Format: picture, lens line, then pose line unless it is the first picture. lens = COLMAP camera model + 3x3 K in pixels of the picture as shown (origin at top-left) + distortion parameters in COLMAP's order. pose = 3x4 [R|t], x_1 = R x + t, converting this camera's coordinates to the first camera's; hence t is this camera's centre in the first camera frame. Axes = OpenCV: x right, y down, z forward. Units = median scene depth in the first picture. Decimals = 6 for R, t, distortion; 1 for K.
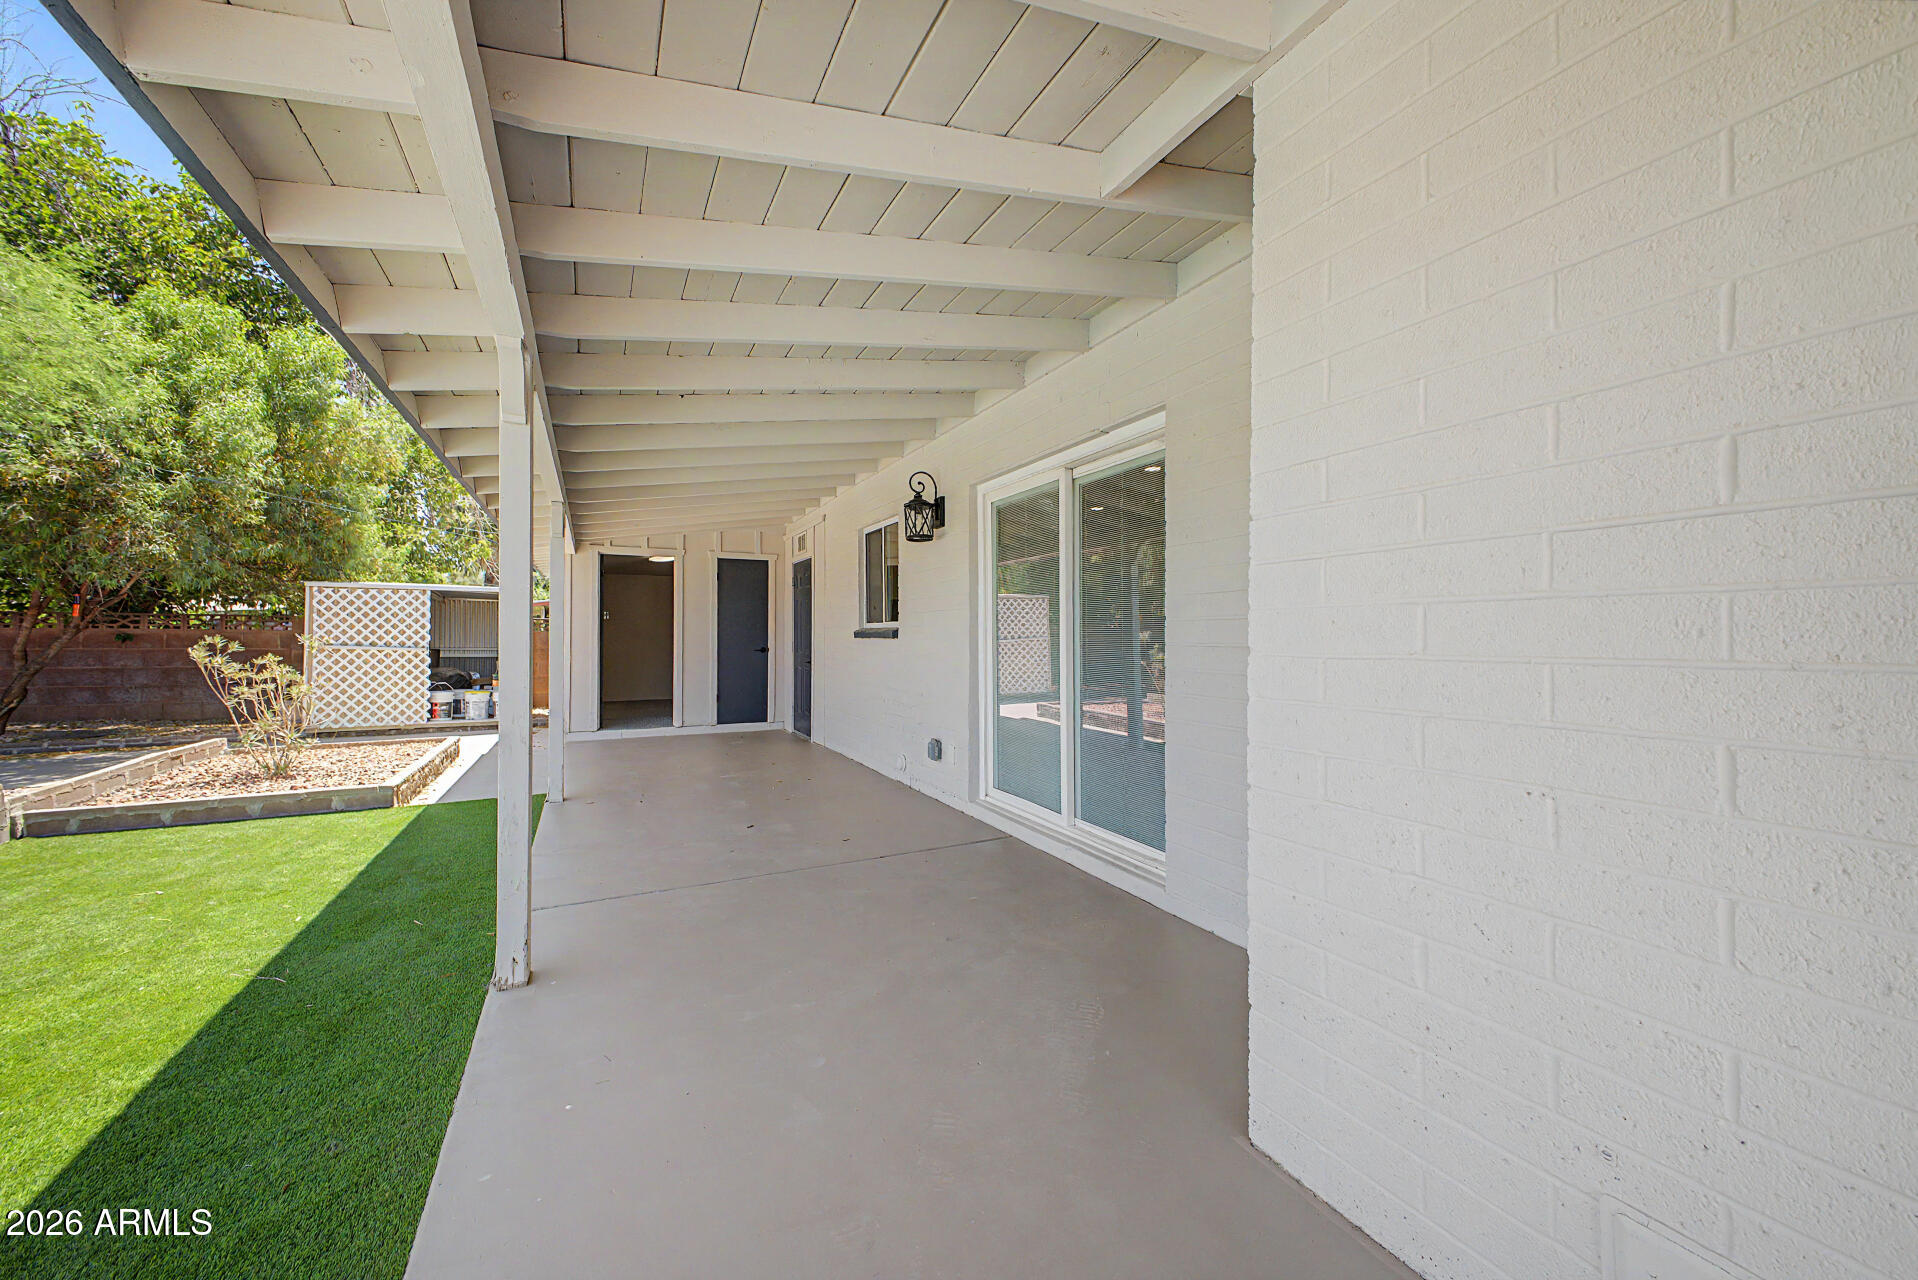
lens RADIAL K [[752.4, 0, 960.0], [0, 752.4, 633.6], [0, 0, 1]] dist [0.025057, -0.007016]
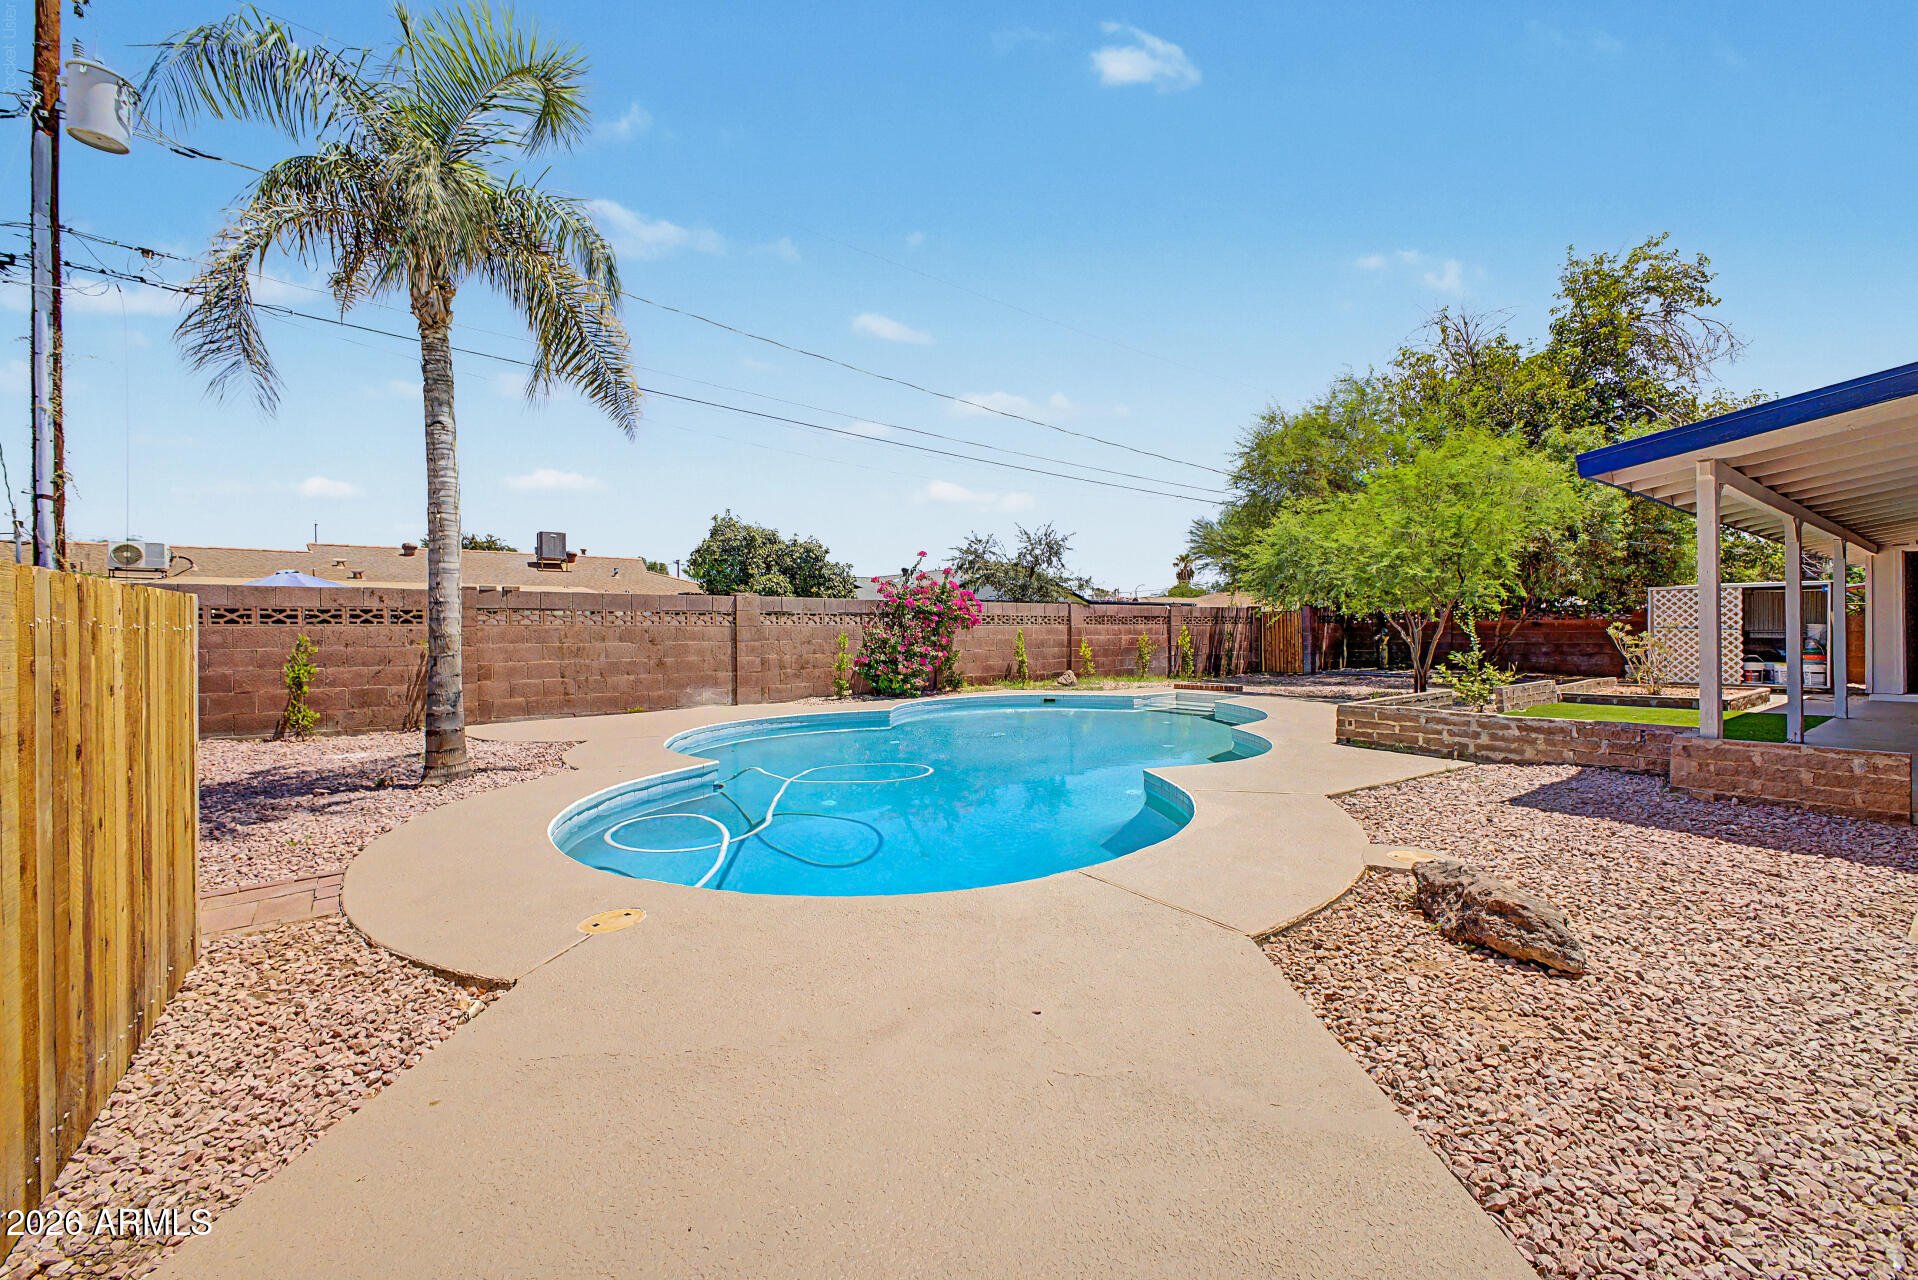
lens RADIAL K [[752.4, 0, 960.0], [0, 752.4, 633.6], [0, 0, 1]] dist [0.025057, -0.007016]
pose [[0.179605, -0.005009, -0.983726, 0.498872], [0.016785, 0.999857, -0.002027, 0.006358], [0.983596, -0.016148, 0.179663, -0.776600]]
